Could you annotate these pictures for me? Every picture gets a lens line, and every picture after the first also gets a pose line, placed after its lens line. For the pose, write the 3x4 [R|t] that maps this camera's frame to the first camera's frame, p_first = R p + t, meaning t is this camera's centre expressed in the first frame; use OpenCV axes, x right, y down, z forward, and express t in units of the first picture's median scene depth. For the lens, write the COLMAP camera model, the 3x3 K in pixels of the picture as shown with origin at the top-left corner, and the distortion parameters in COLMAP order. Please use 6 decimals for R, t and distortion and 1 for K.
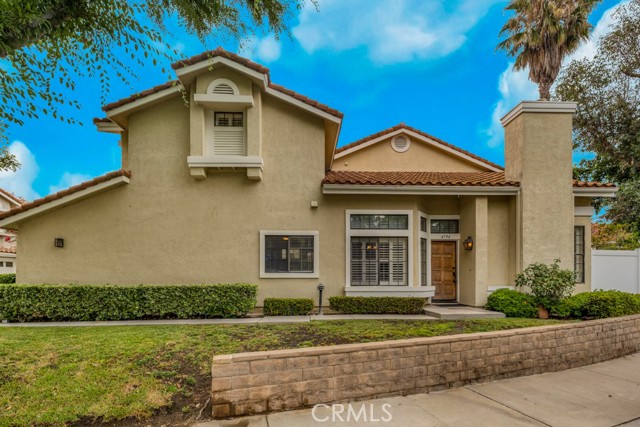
lens RADIAL K [[262.1, 0, 318.9], [0, 262.1, 268.8], [0, 0, 1]] dist [0.000191, -0.000036]
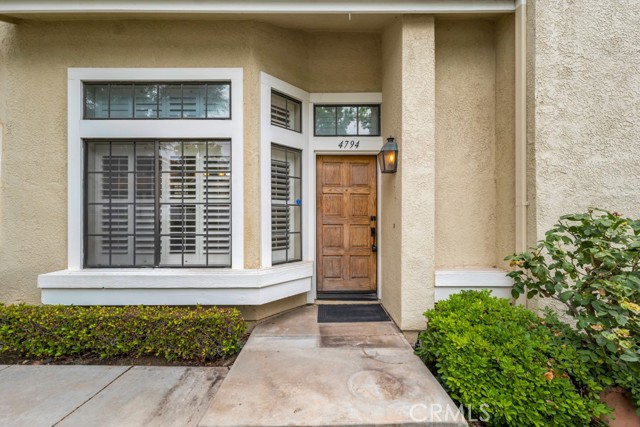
lens RADIAL K [[262.1, 0, 320.0], [0, 262.1, 210.3], [0, 0, 1]] dist [0.000191, -0.000036]
pose [[0.999993, -0.003622, -0.000333, 0.470186], [0.003625, 0.999958, 0.008451, -0.022016], [0.000302, -0.008452, 0.999964, 0.620396]]
